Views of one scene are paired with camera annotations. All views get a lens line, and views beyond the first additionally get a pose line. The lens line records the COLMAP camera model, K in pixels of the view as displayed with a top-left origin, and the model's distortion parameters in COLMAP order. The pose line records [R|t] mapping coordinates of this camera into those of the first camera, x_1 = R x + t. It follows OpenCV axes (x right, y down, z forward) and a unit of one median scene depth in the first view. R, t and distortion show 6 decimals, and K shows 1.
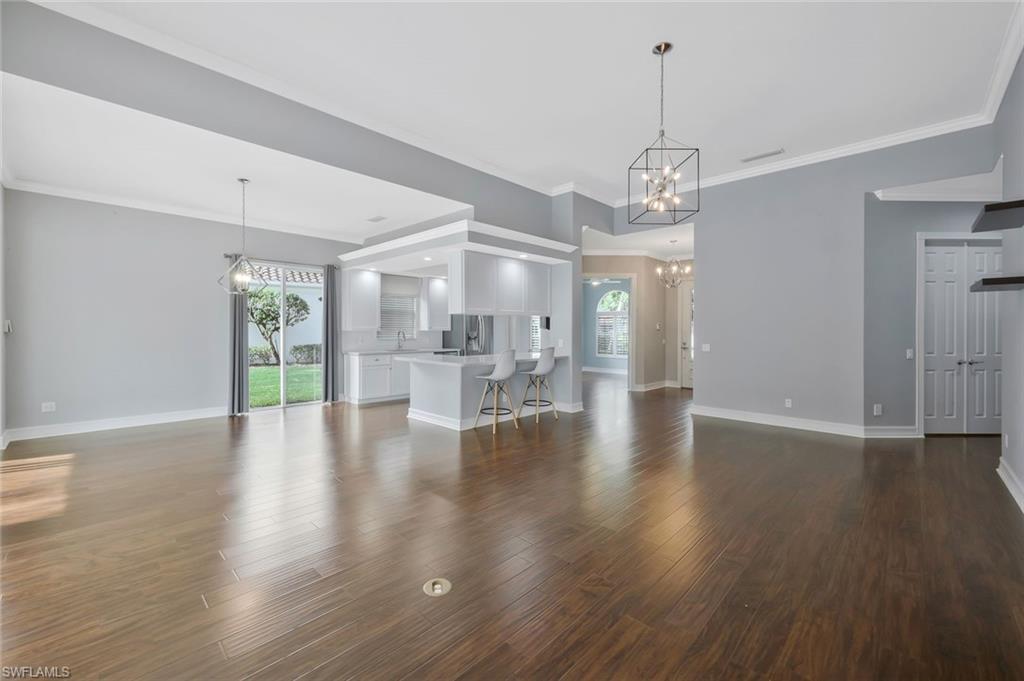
lens RADIAL K [[417.7, 0, 510.2], [0, 417.7, 332.5], [0, 0, 1]] dist [-0.000967, -0.000404]
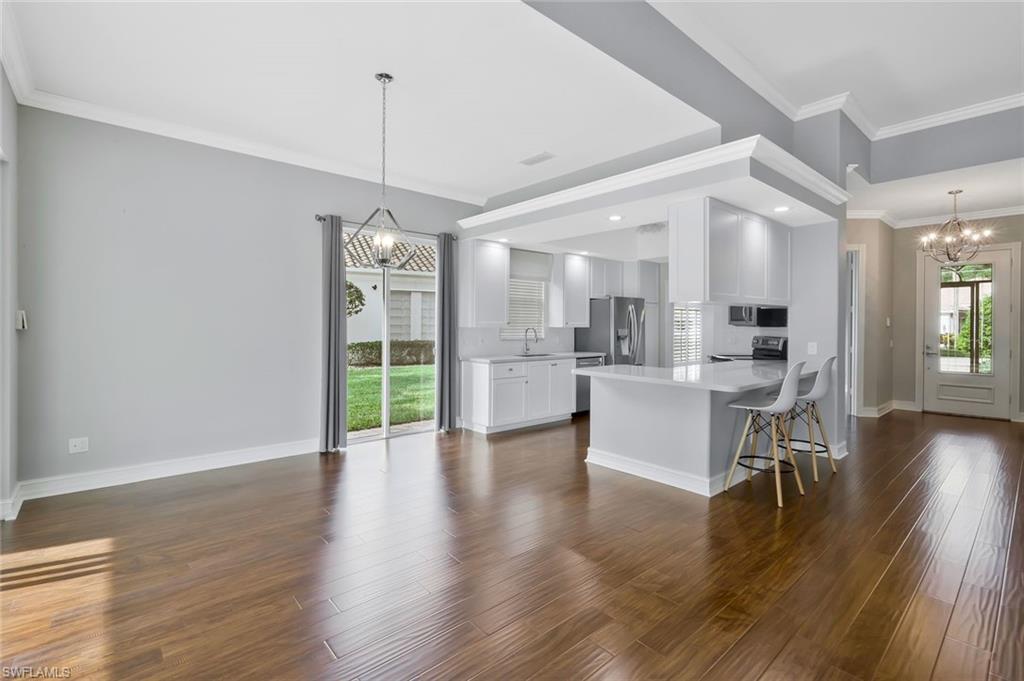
lens RADIAL K [[462.8, 0, 506.4], [0, 462.8, 322.9], [0, 0, 1]] dist [-0.005520, 0.000613]
pose [[0.996460, 0.003349, -0.084002, -0.263240], [-0.004123, 0.999951, -0.009045, -0.005151], [0.083967, 0.009360, 0.996425, 0.231960]]
